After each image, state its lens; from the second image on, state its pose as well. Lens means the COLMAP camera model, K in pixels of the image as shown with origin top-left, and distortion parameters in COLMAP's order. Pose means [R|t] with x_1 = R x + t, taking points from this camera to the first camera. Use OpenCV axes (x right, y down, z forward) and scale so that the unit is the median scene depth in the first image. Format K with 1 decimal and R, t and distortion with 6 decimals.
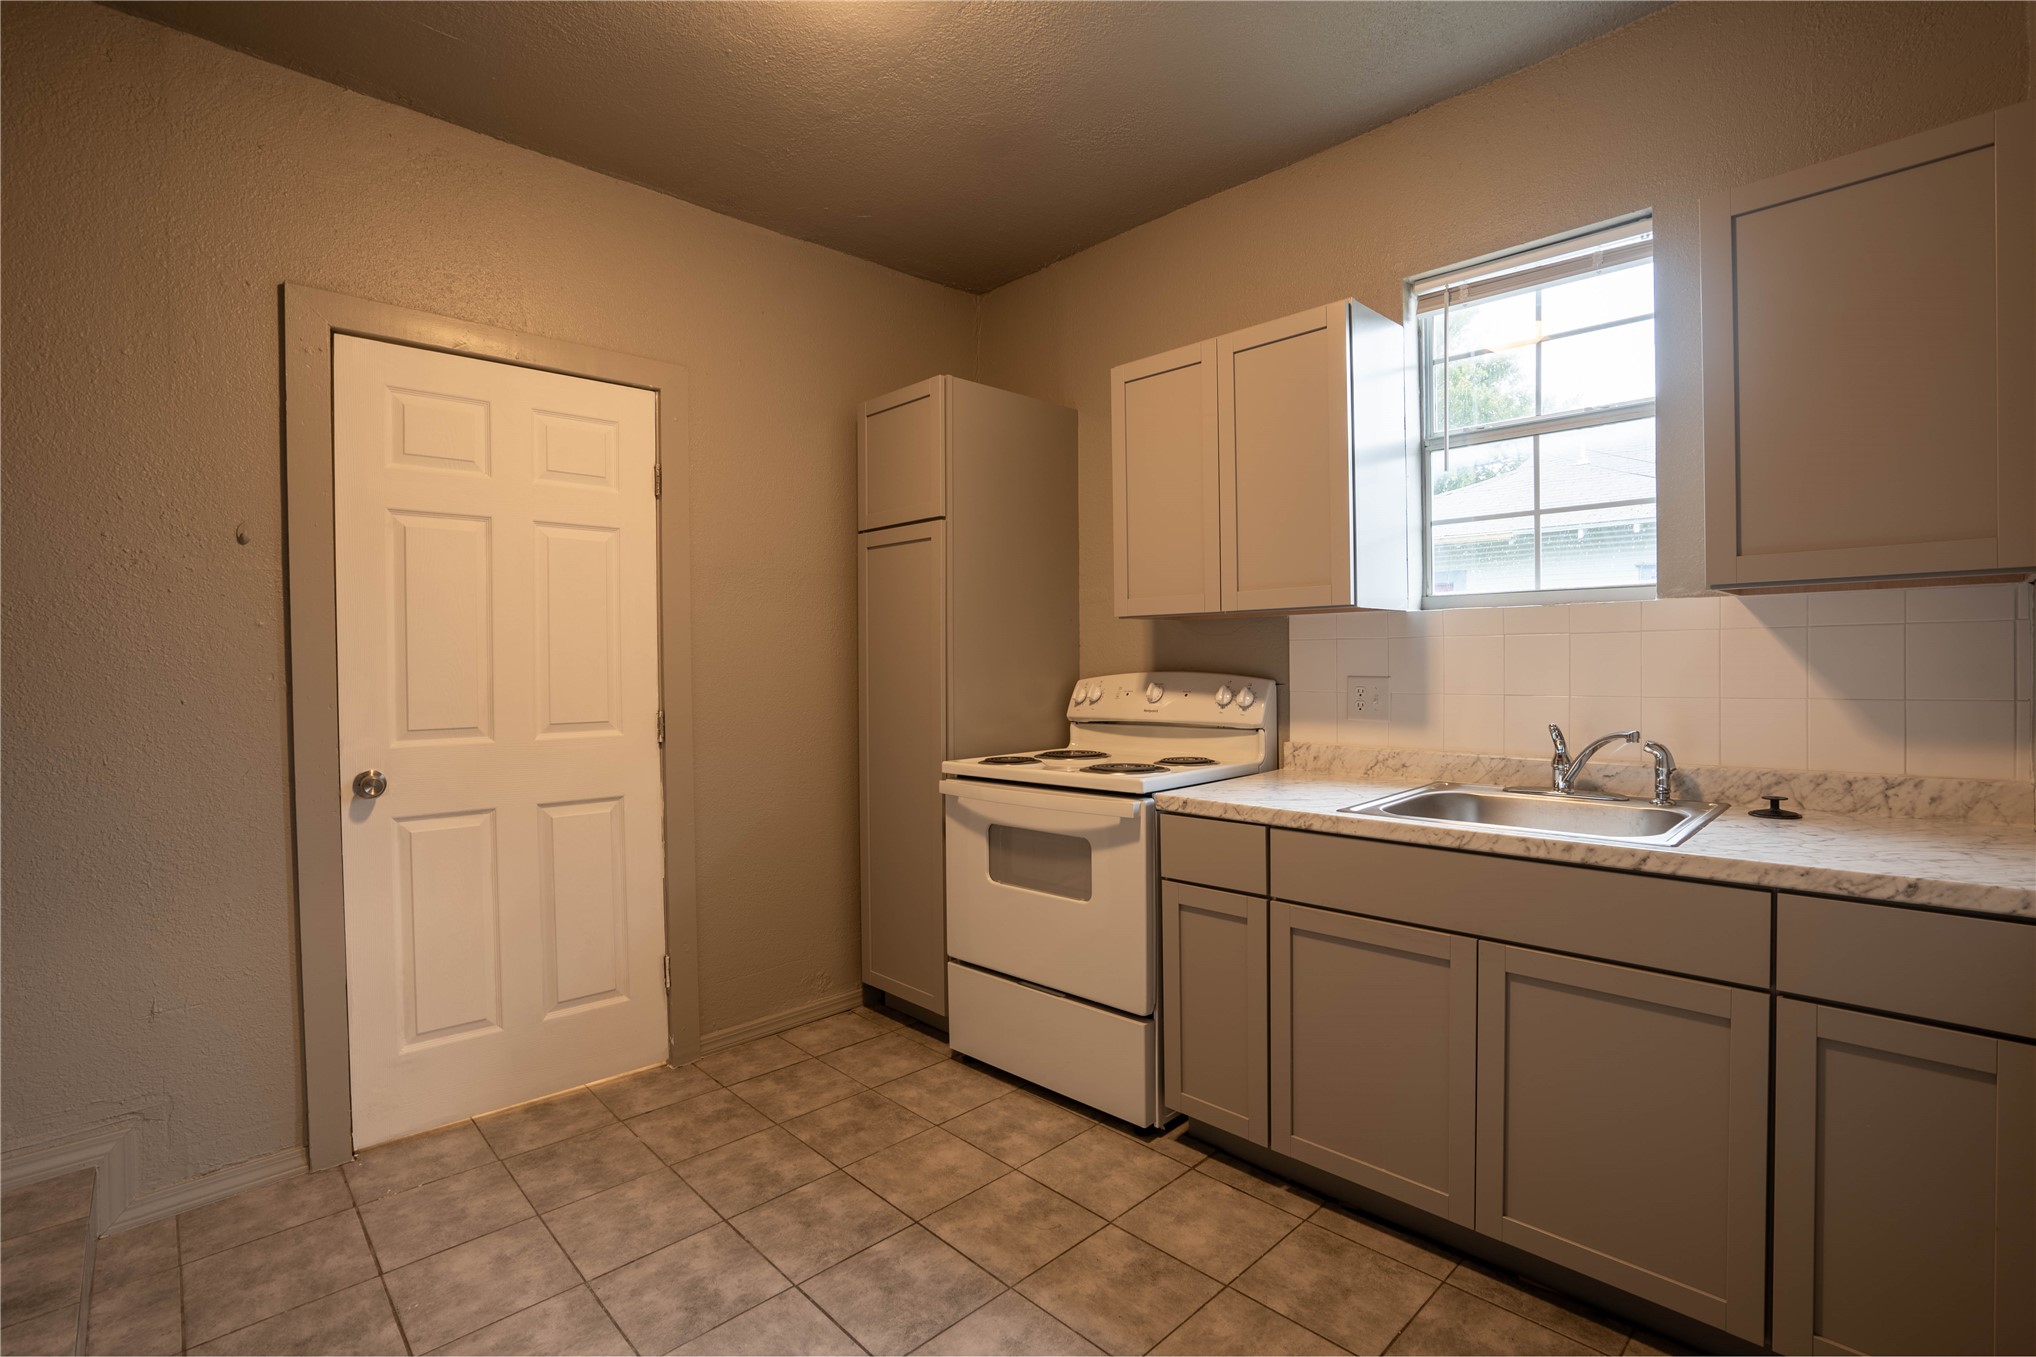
lens RADIAL K [[938.5, 0, 1009.2], [0, 938.5, 672.7], [0, 0, 1]] dist [-0.031953, 0.004346]
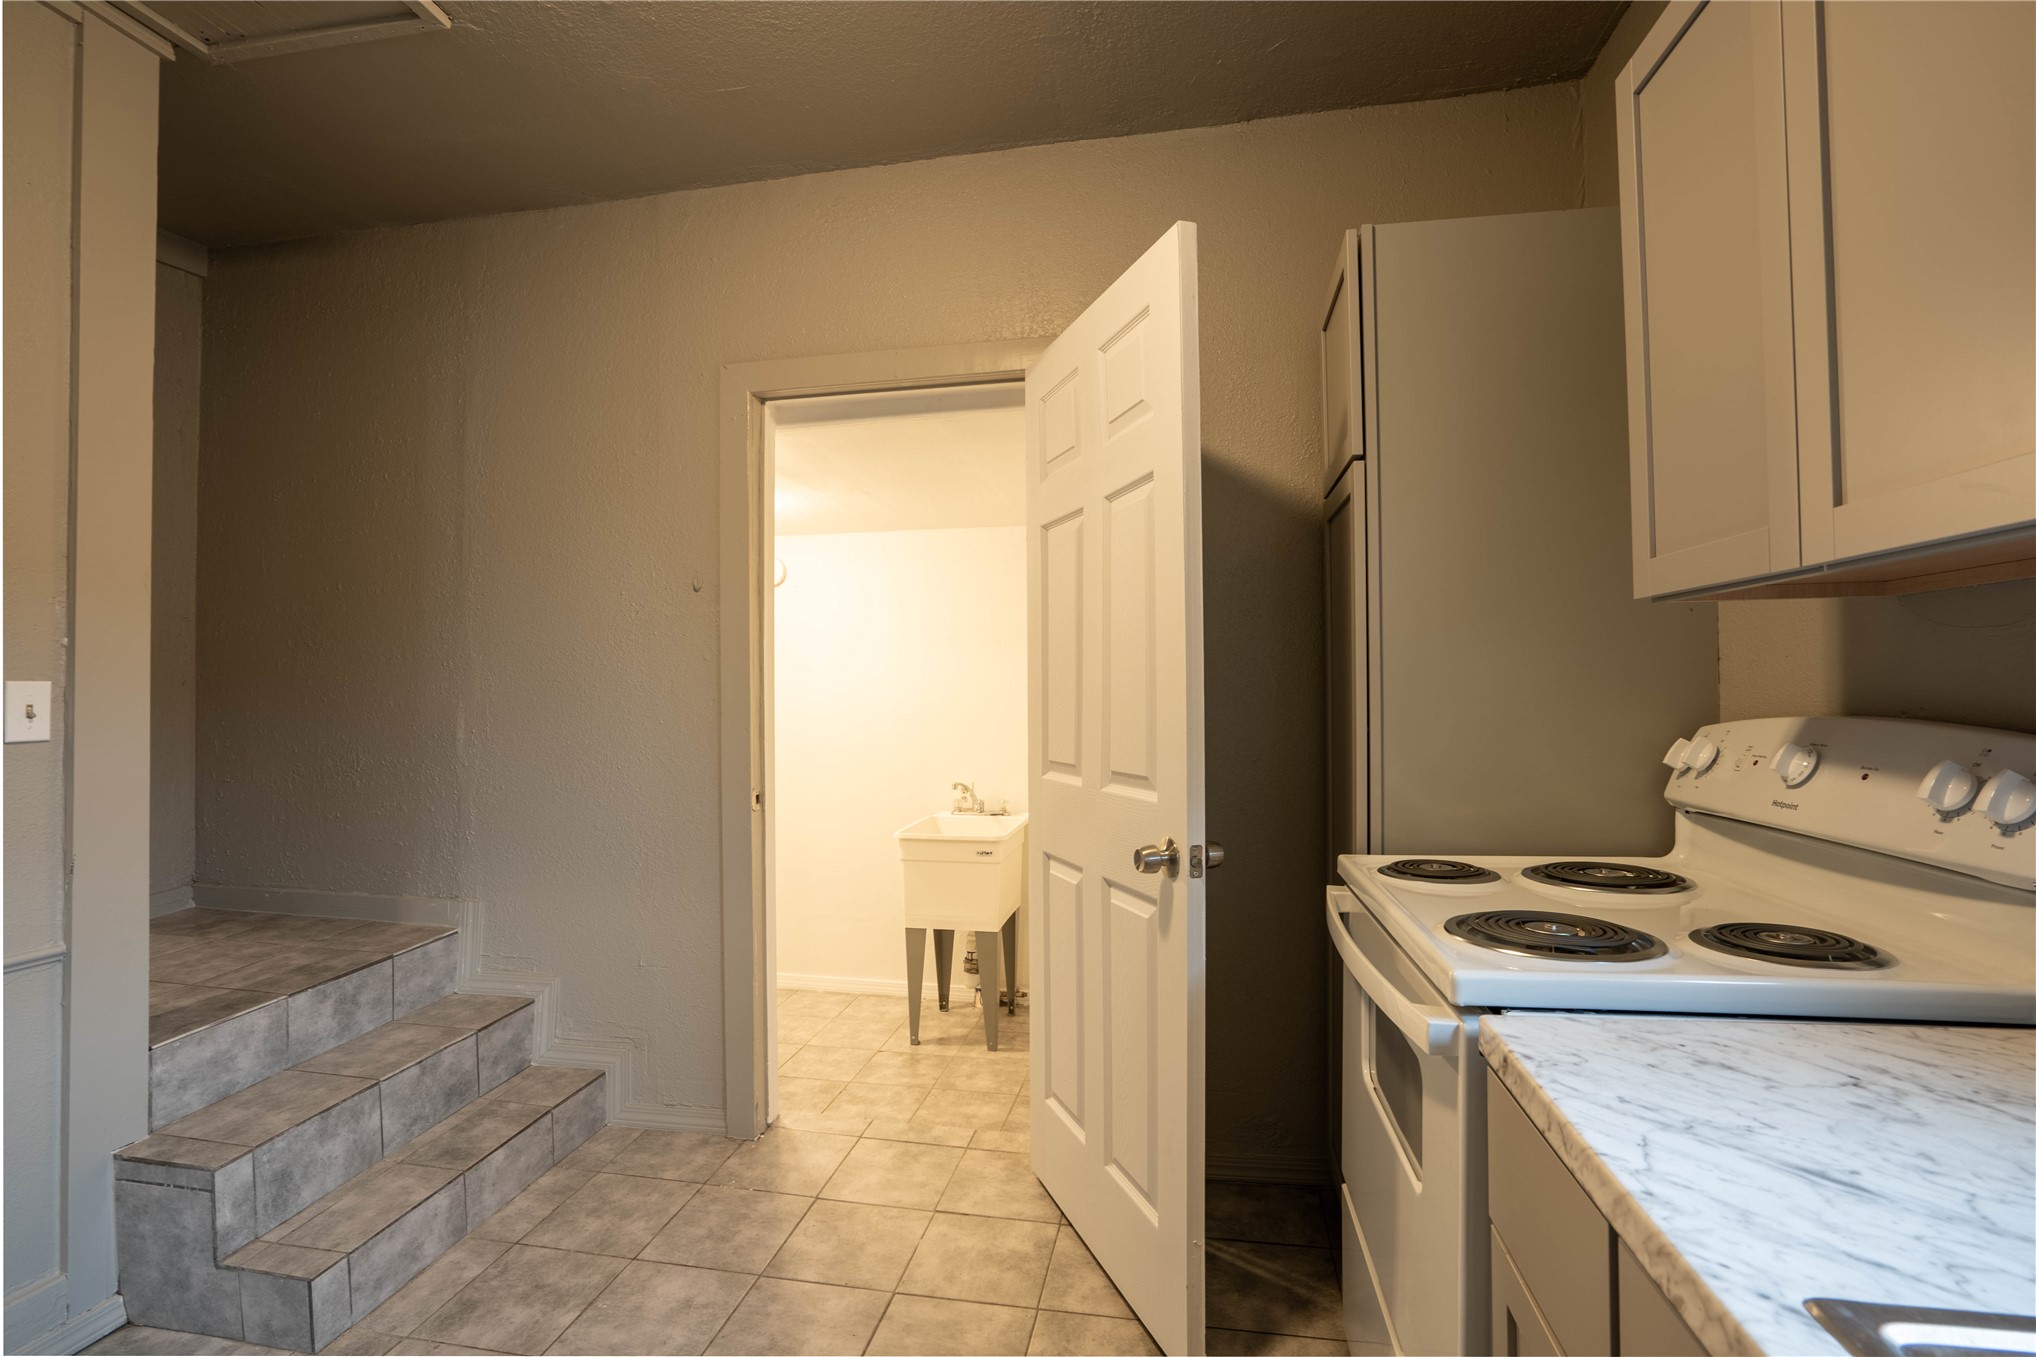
lens RADIAL K [[938.5, 0, 1013.0], [0, 938.5, 675.7], [0, 0, 1]] dist [-0.031953, 0.004346]
pose [[0.577001, -0.006064, -0.816721, 0.311280], [-0.005274, 0.999924, -0.011150, -0.014212], [0.816727, 0.010741, 0.576925, 0.485194]]
